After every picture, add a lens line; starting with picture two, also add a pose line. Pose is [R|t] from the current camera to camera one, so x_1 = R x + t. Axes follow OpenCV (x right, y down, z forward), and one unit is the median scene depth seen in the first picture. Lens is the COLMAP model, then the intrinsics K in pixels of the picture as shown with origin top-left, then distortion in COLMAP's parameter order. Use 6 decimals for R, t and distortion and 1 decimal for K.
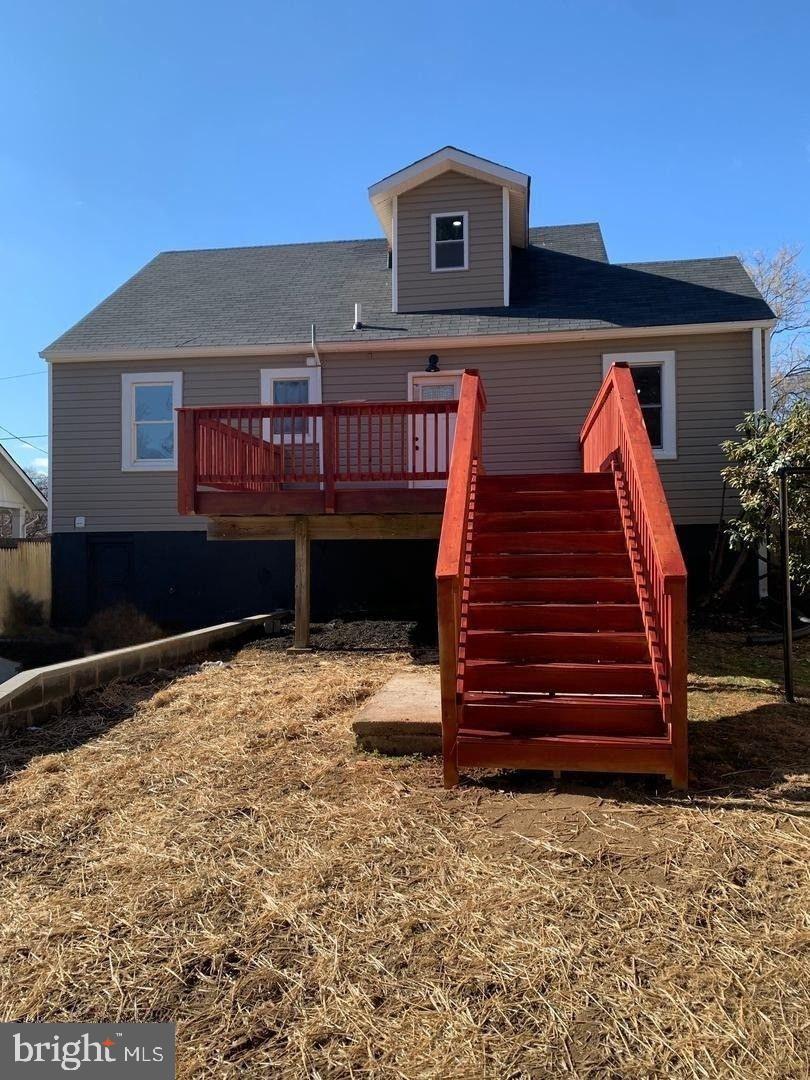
lens RADIAL K [[806.0, 0, 408.2], [0, 806.0, 542.7], [0, 0, 1]] dist [0.013288, 0.003293]
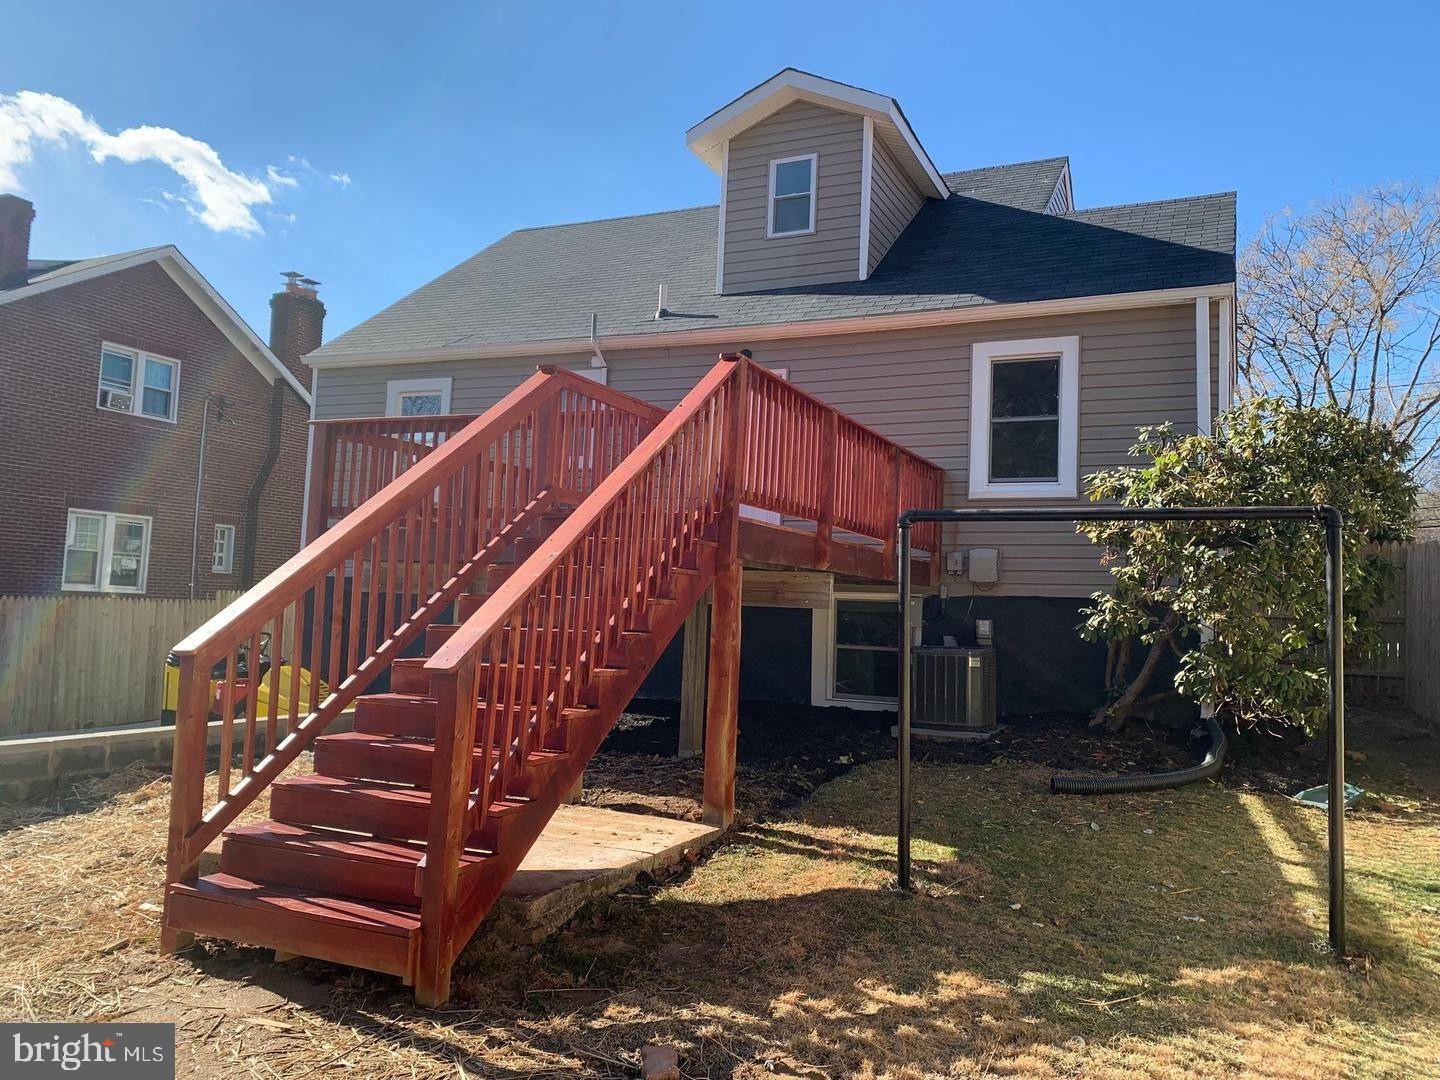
lens RADIAL K [[1074.6, 0, 722.2], [0, 1074.6, 536.4], [0, 0, 1]] dist [0.013288, 0.003293]
pose [[0.962418, 0.026594, -0.270268, 0.270133], [-0.043680, 0.997395, -0.057401, -0.008701], [0.268037, 0.067049, 0.961073, 0.074686]]
